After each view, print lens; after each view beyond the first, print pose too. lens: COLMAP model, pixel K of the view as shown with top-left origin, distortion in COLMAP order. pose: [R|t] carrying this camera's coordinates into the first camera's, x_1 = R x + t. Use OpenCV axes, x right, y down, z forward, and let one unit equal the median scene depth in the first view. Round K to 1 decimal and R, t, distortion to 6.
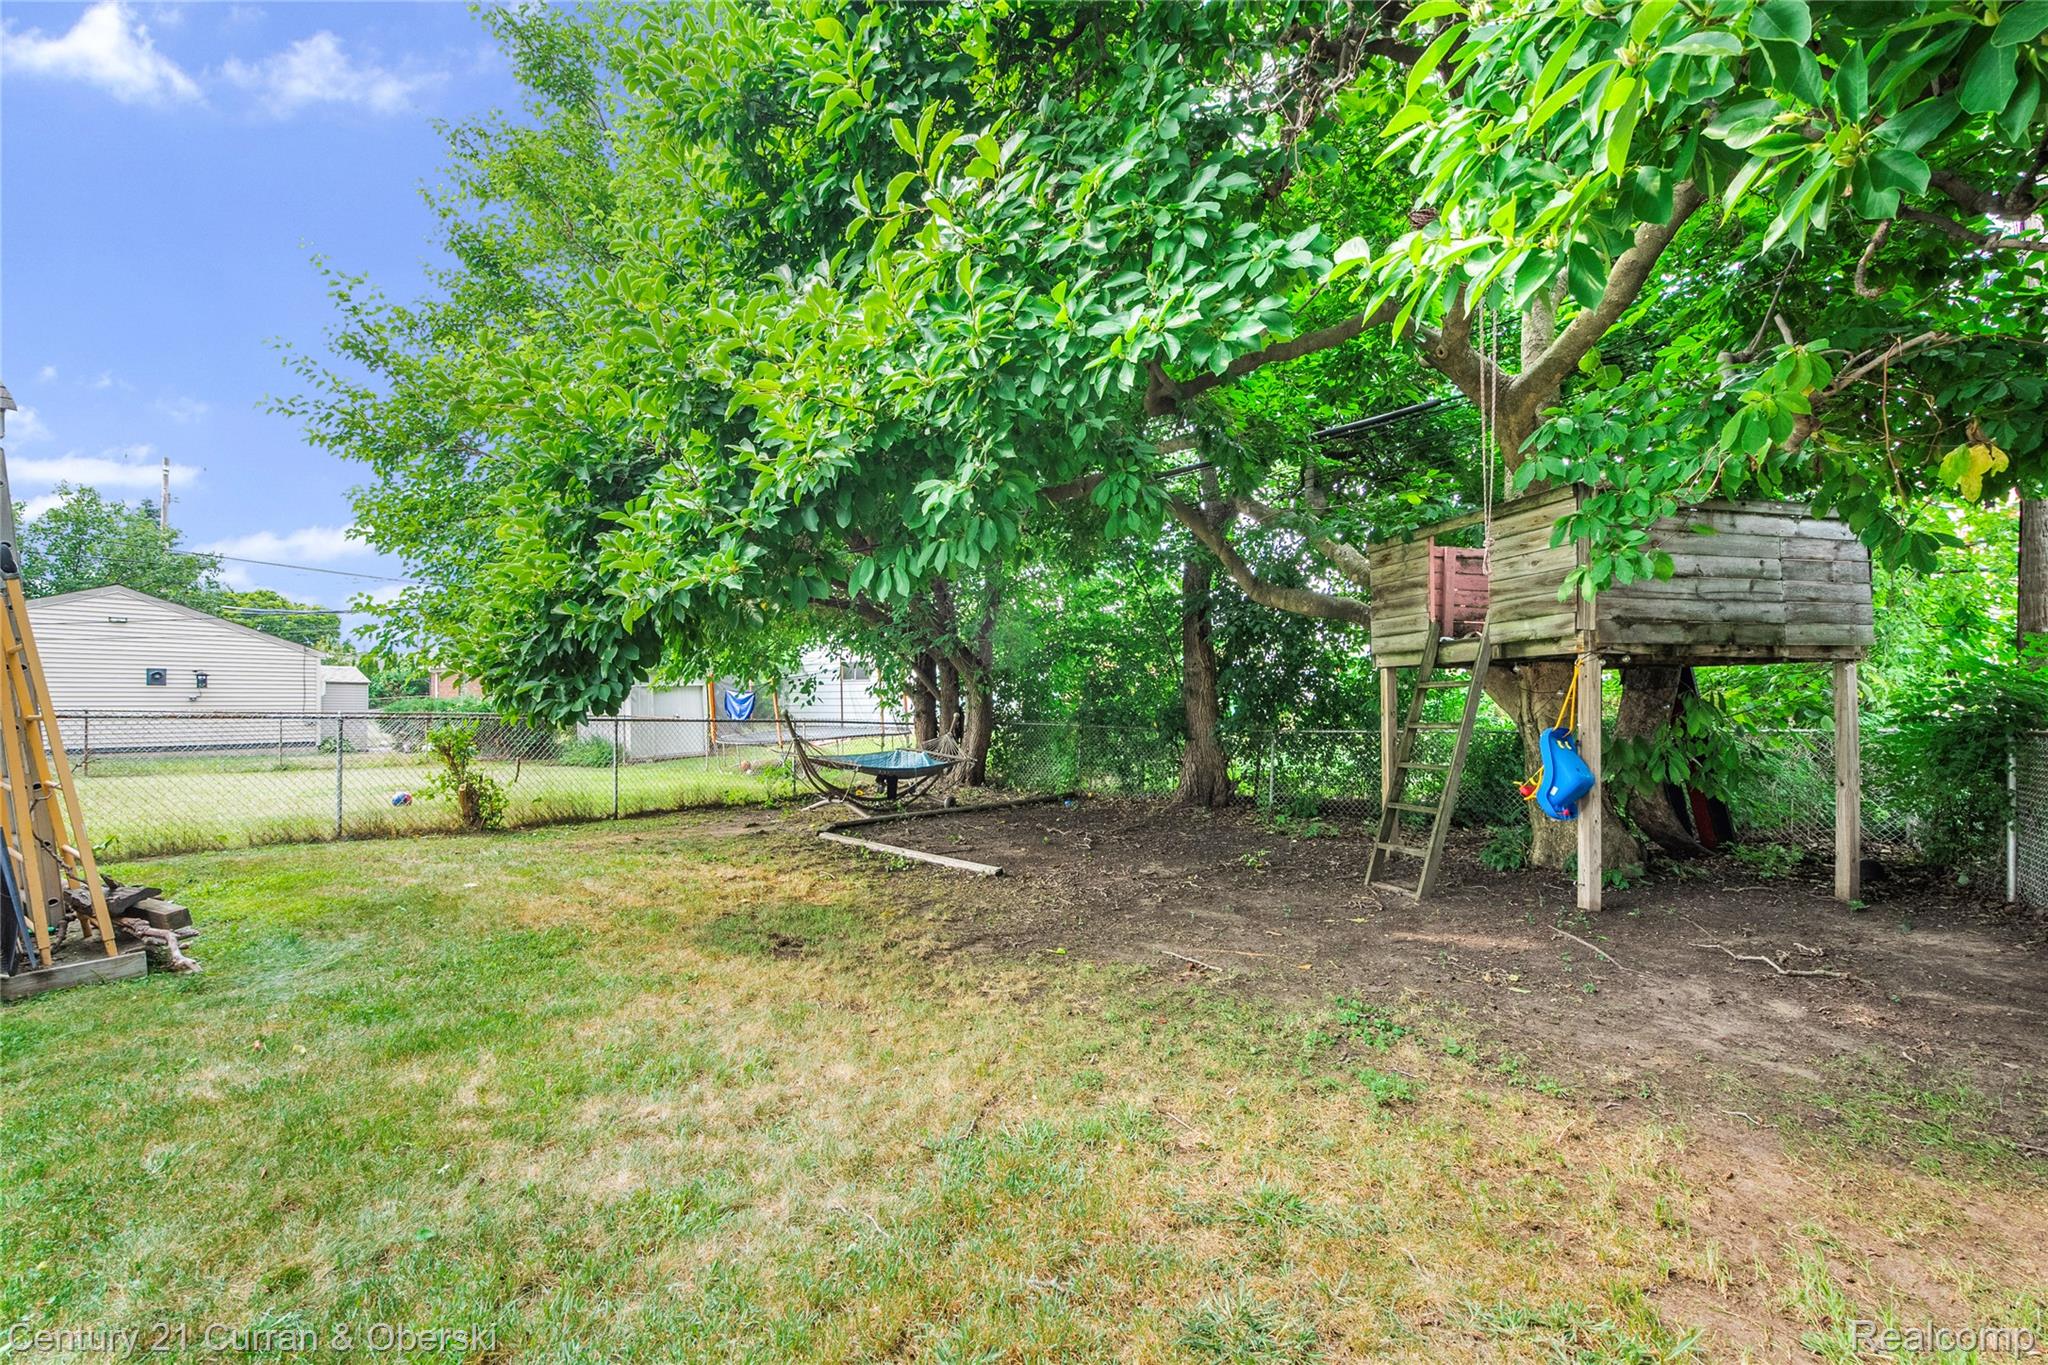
lens RADIAL K [[942.0, 0, 1027.1], [0, 942.0, 669.3], [0, 0, 1]] dist [-0.031523, 0.000908]
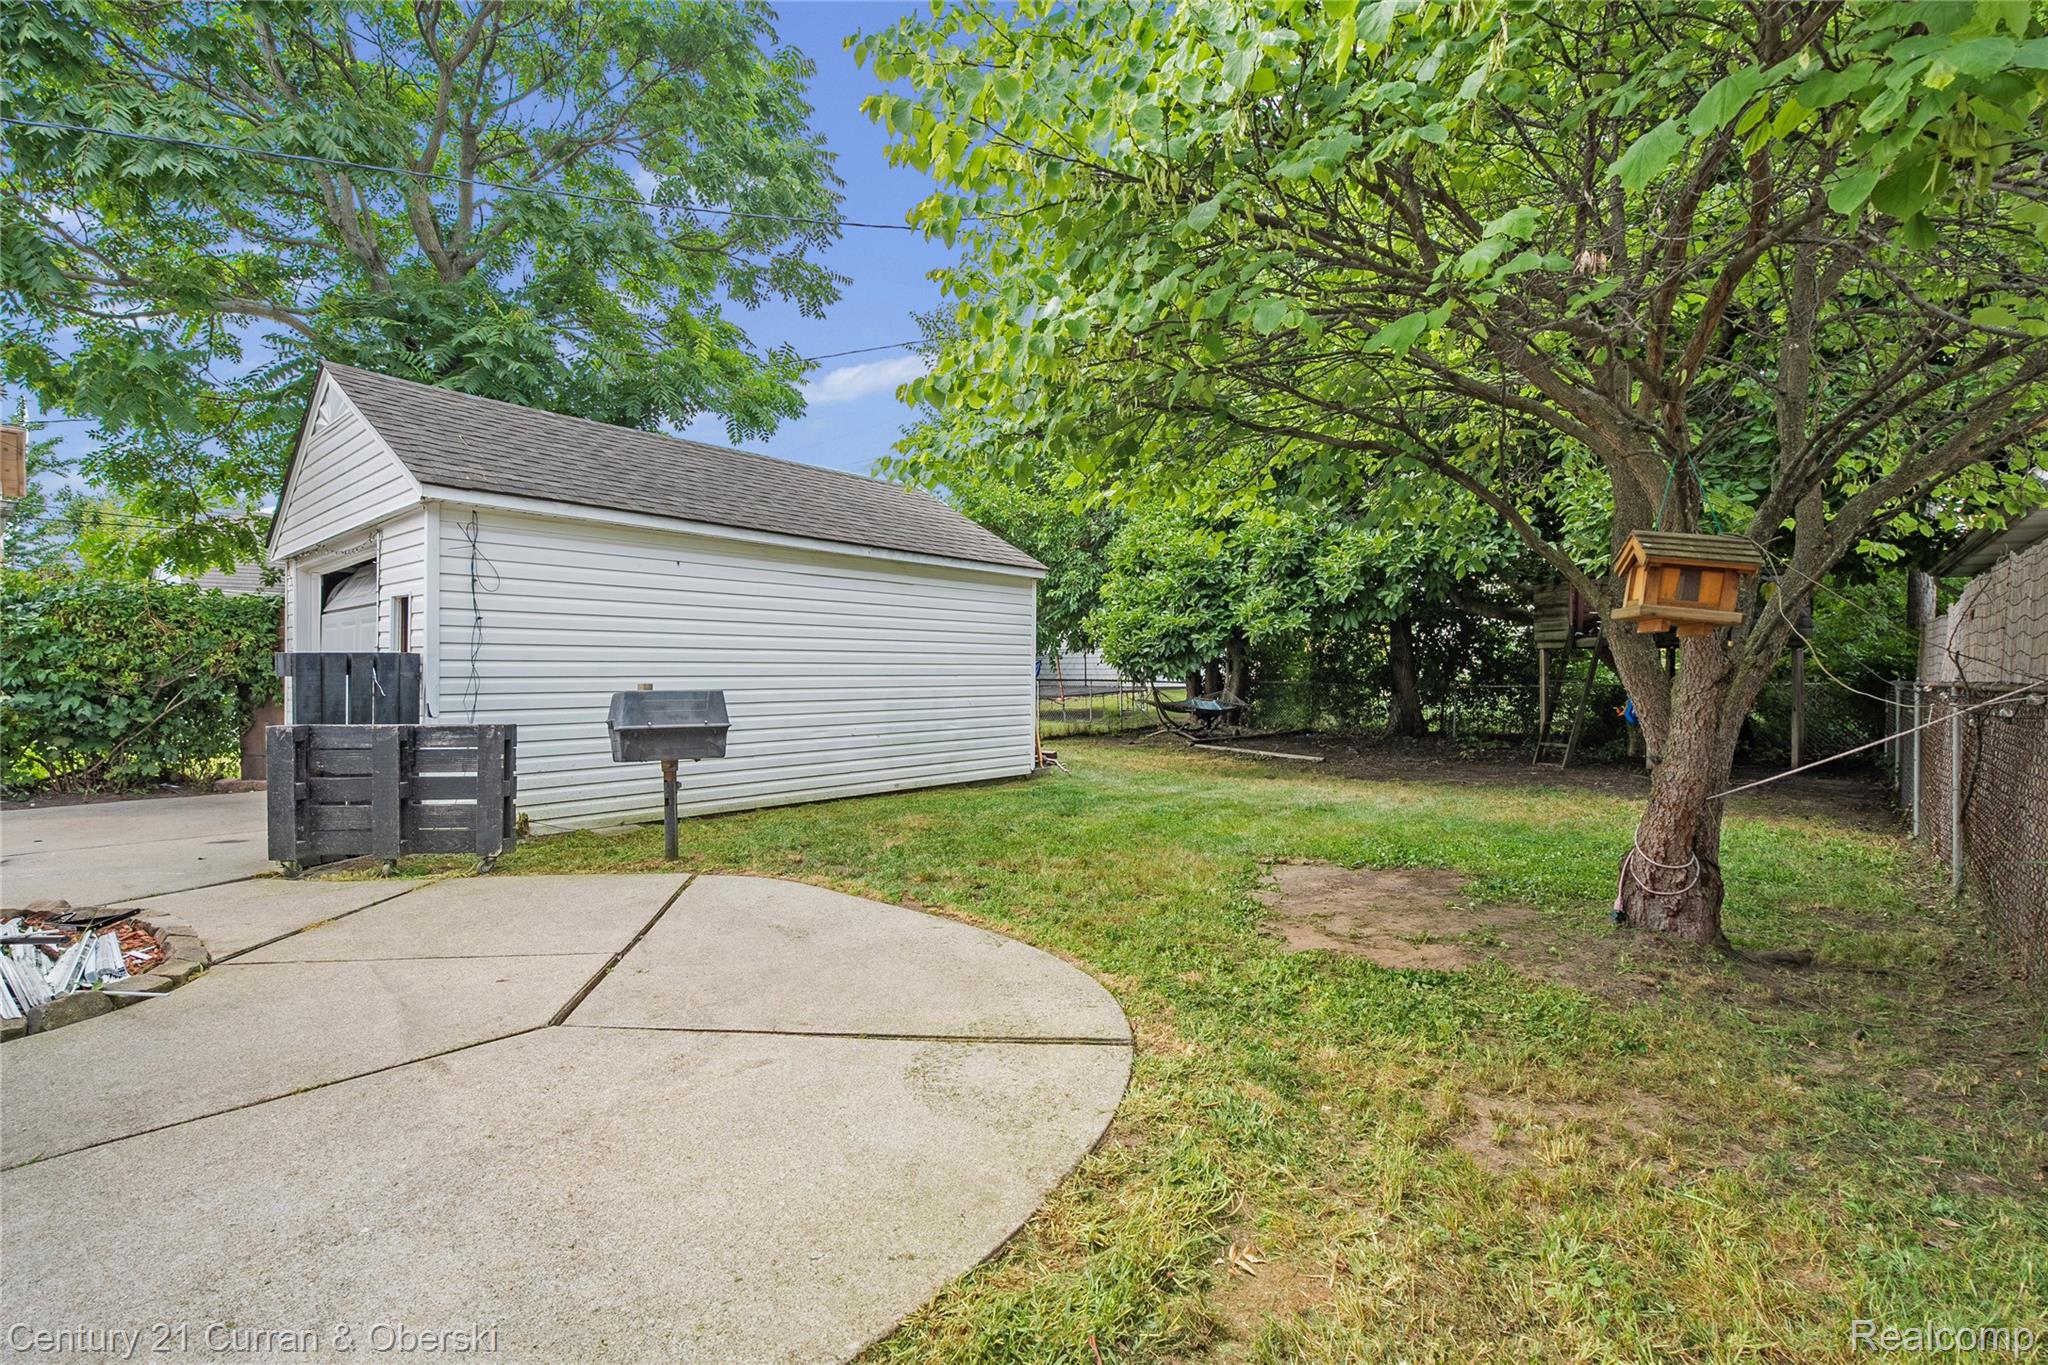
lens RADIAL K [[942.0, 0, 1027.1], [0, 942.0, 669.3], [0, 0, 1]] dist [-0.031523, 0.000908]
pose [[0.993202, -0.009397, -0.116022, -0.231383], [0.013949, 0.999162, 0.038488, -0.026458], [0.115563, -0.039845, 0.992501, -0.523840]]
